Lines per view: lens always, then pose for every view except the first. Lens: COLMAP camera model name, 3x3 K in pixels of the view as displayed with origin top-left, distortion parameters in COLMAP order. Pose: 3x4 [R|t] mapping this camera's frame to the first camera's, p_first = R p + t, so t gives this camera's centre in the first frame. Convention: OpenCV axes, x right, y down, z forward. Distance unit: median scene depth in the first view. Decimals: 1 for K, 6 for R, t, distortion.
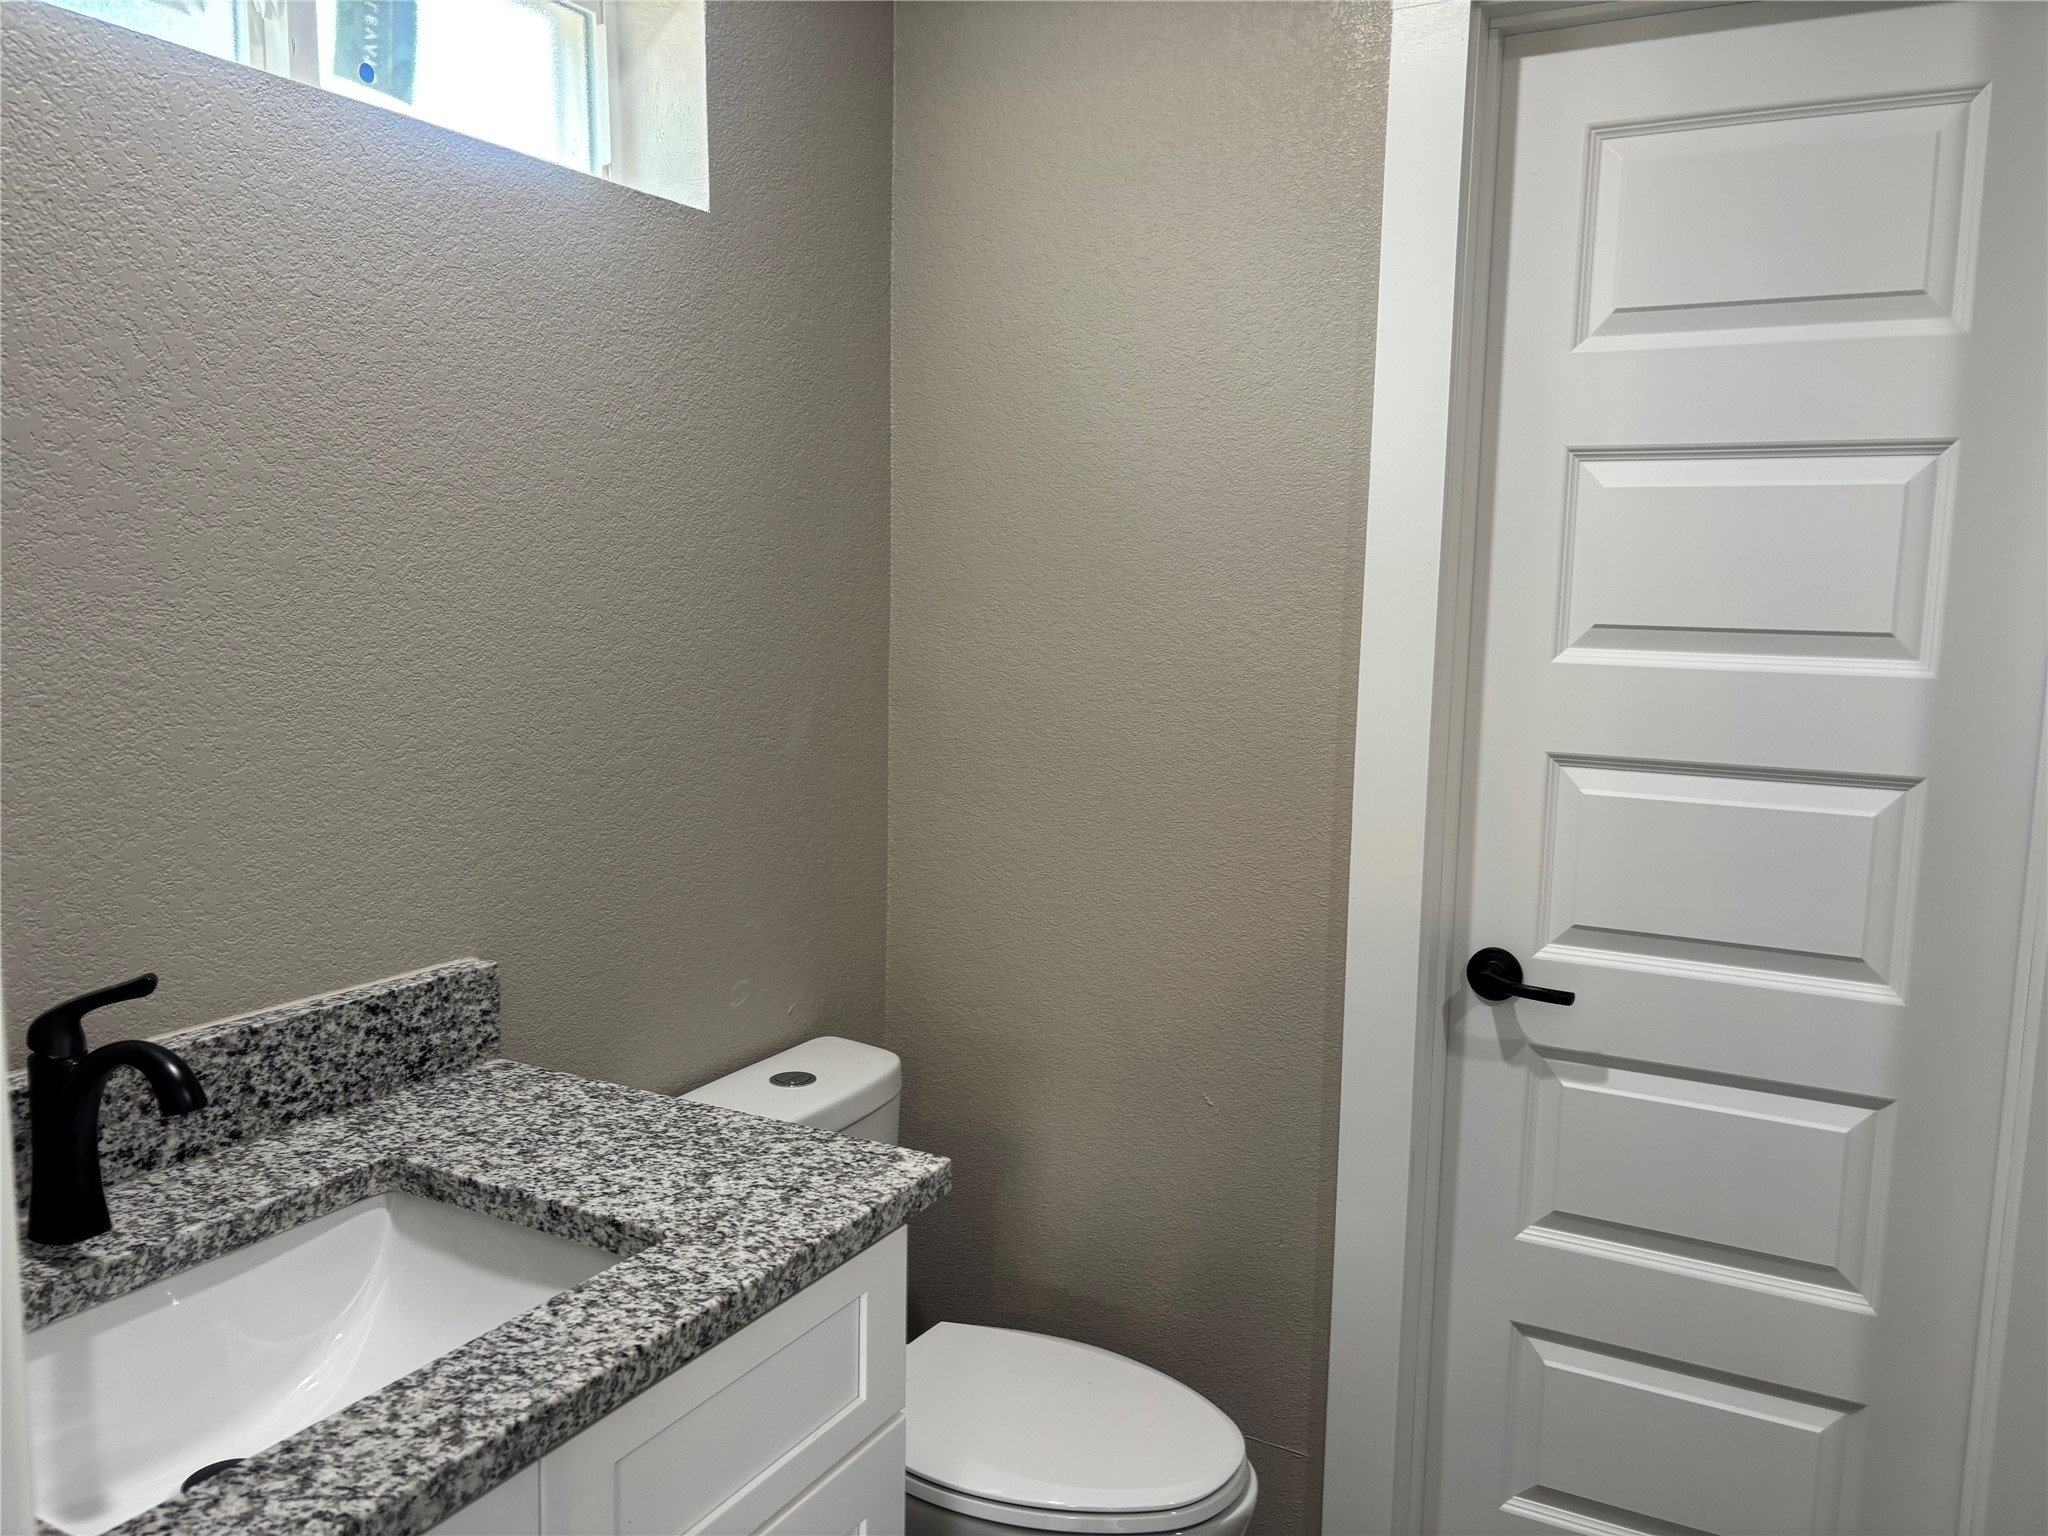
lens RADIAL K [[1545.2, 0, 1024.0], [0, 1545.2, 793.9], [0, 0, 1]] dist [0.081564, -0.096066]
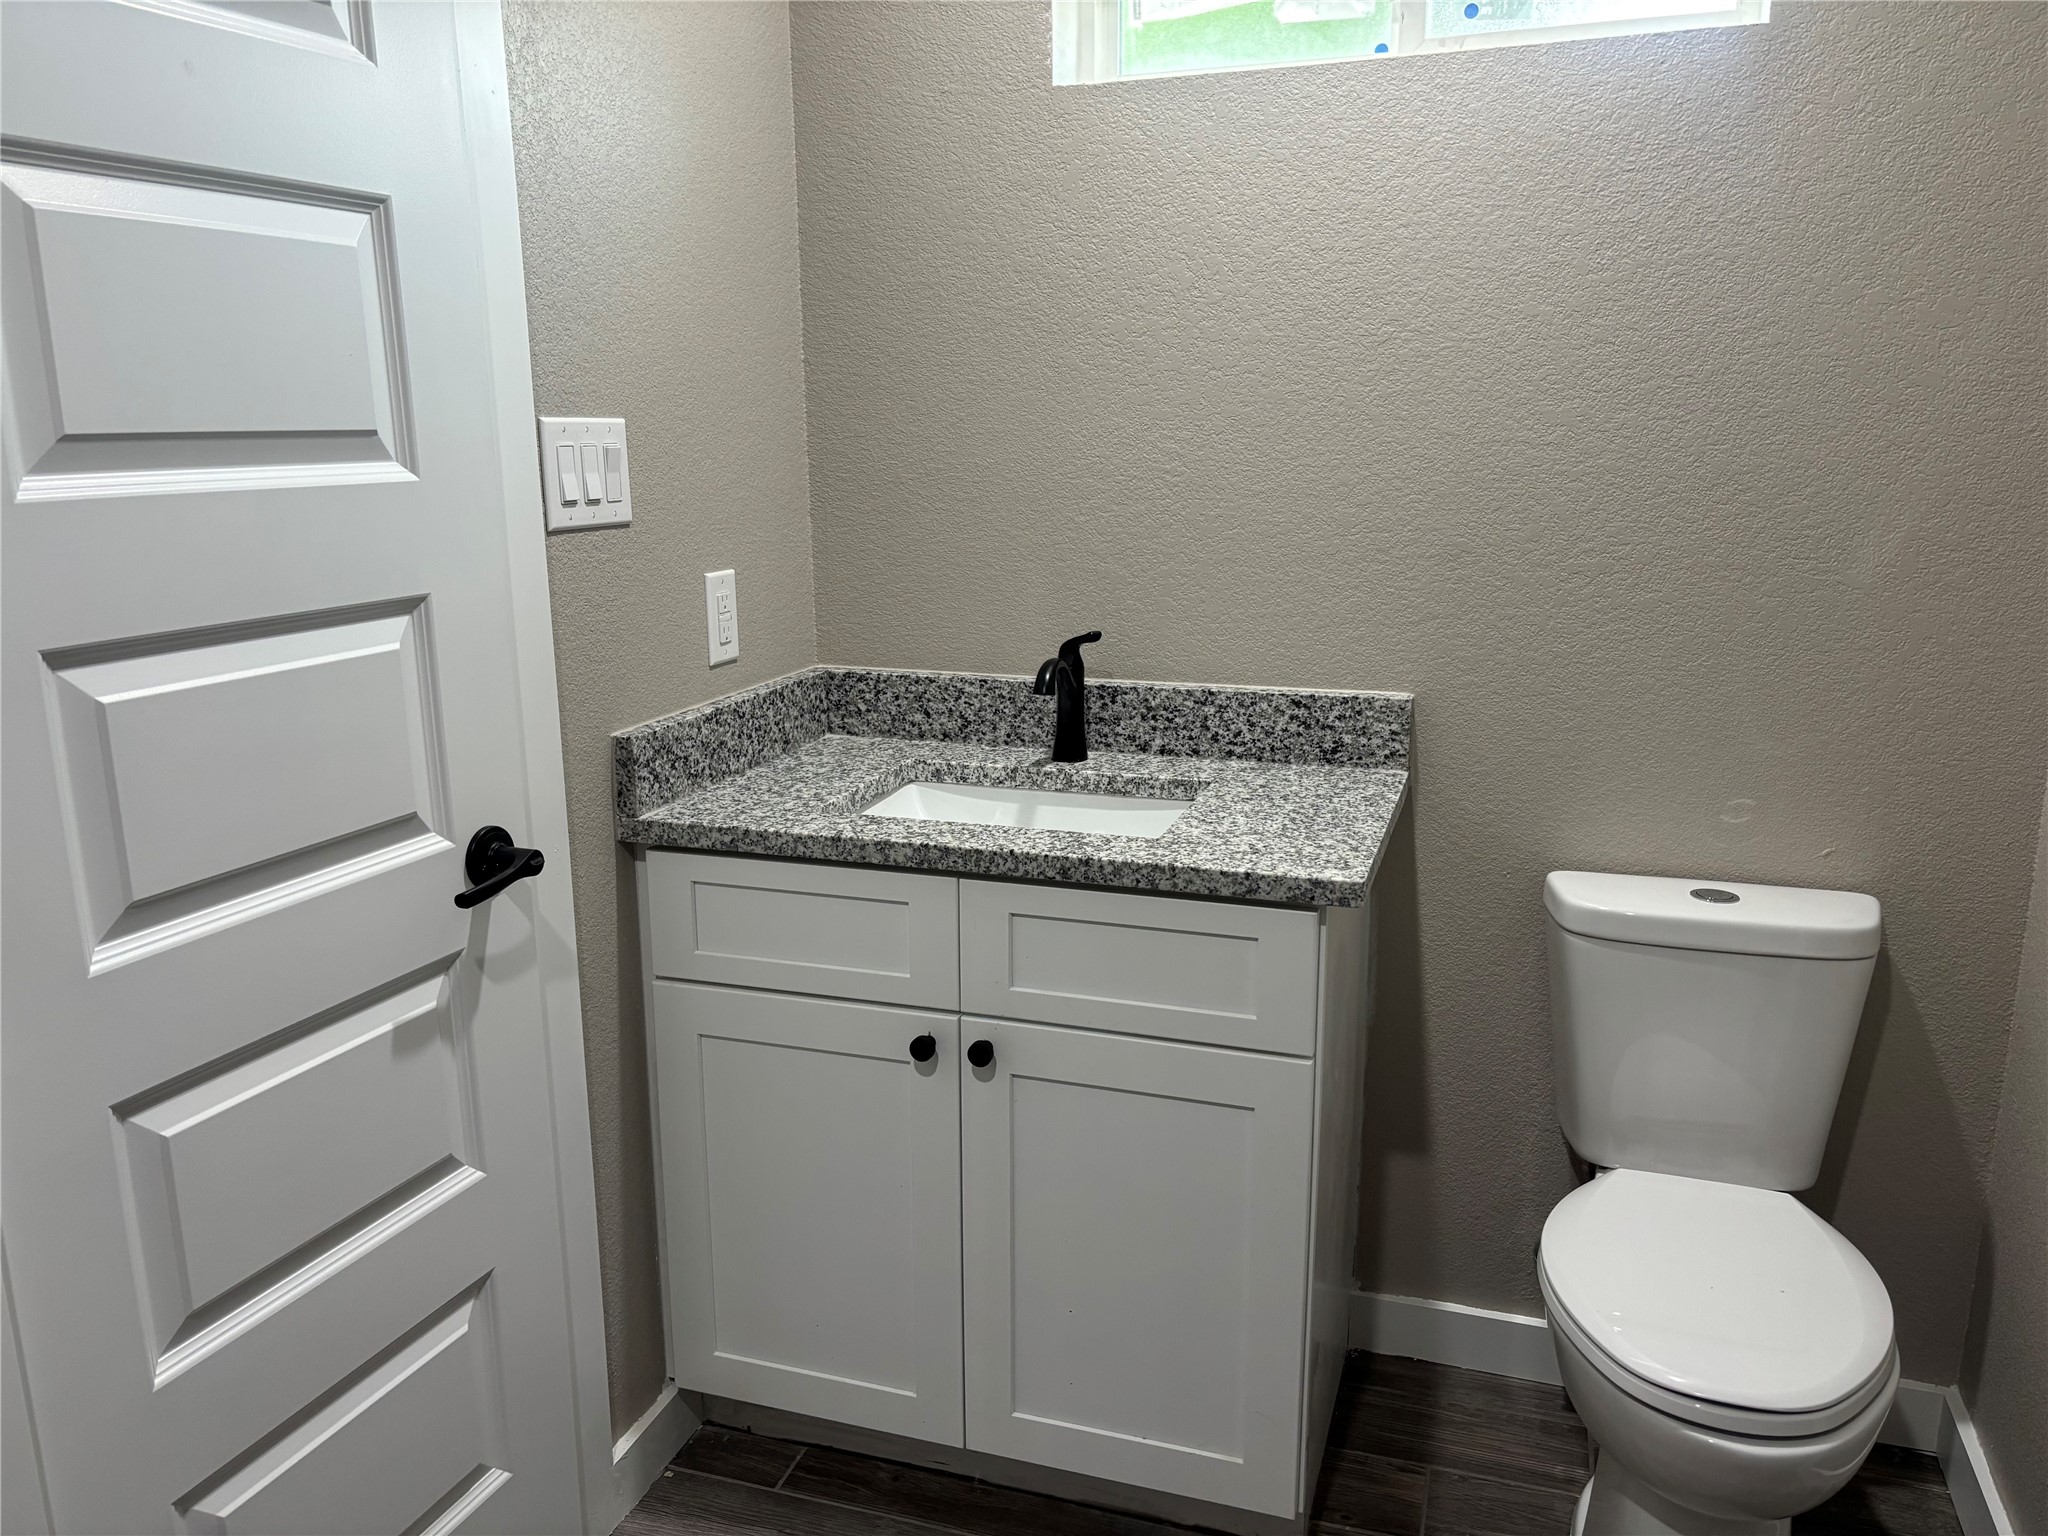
lens RADIAL K [[1545.2, 0, 1024.0], [0, 1545.2, 793.9], [0, 0, 1]] dist [0.081564, -0.096066]
pose [[0.169408, 0.203623, -0.964282, 1.039569], [-0.121918, 0.975238, 0.184517, -0.019326], [0.977976, 0.086304, 0.190038, 0.505069]]
